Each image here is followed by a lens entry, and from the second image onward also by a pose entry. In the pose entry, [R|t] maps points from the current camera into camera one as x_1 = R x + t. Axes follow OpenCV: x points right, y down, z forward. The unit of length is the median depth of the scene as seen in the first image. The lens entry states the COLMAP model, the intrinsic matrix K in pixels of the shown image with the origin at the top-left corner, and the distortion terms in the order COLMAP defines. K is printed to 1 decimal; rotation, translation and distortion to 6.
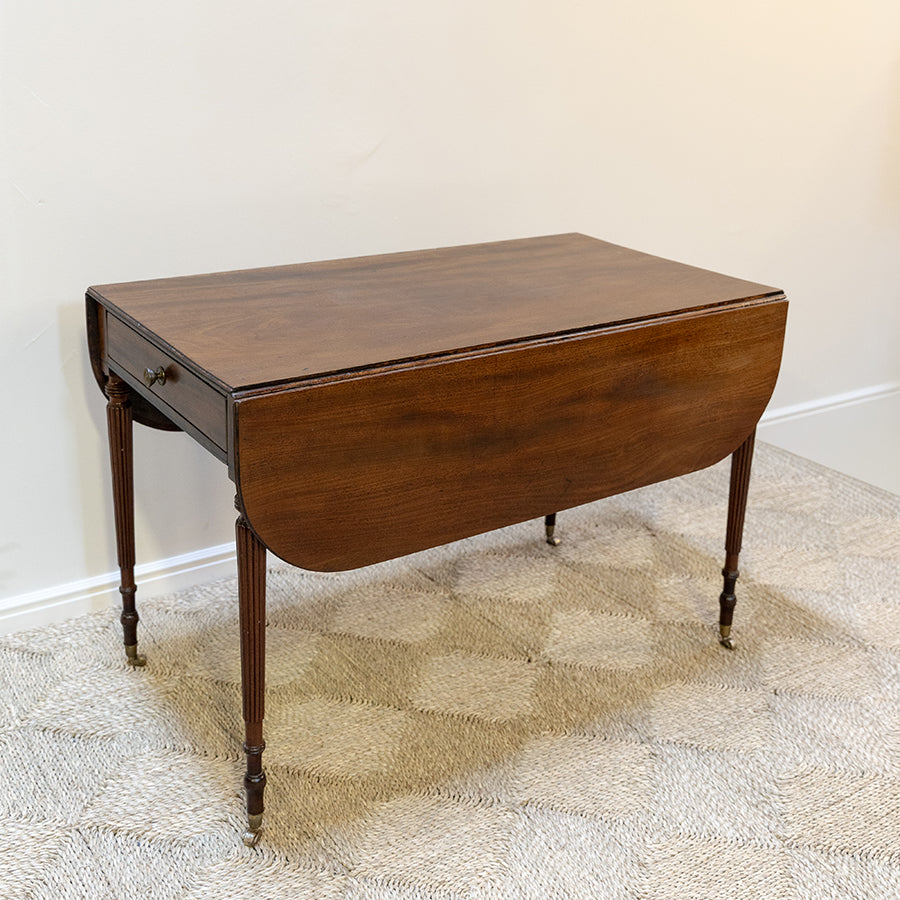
lens RADIAL K [[1437.2, 0, 451.1], [0, 1437.2, 449.0], [0, 0, 1]] dist [-0.013048, 0.000000]
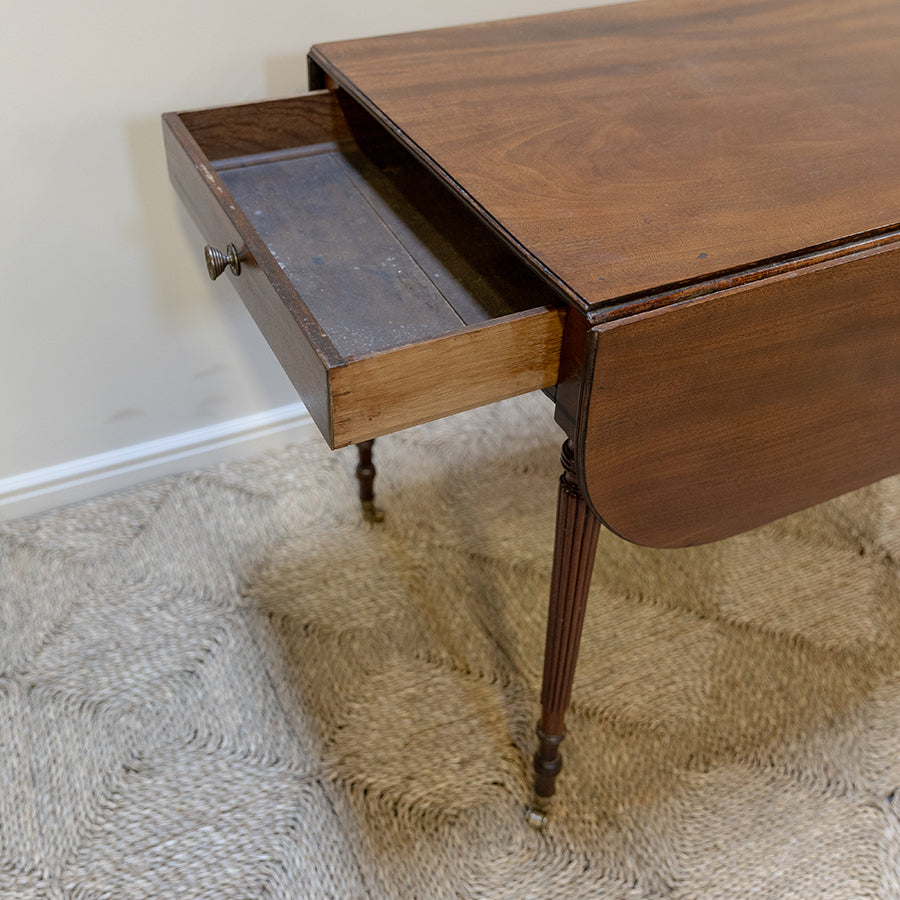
lens RADIAL K [[1020.7, 0, 450.9], [0, 1020.7, 452.0], [0, 0, 1]] dist [0.024566, 0.000000]
pose [[0.996340, 0.054153, -0.066133, -0.154466], [-0.026945, 0.933240, 0.358241, -0.114860], [0.081118, -0.355148, 0.931284, 0.521761]]
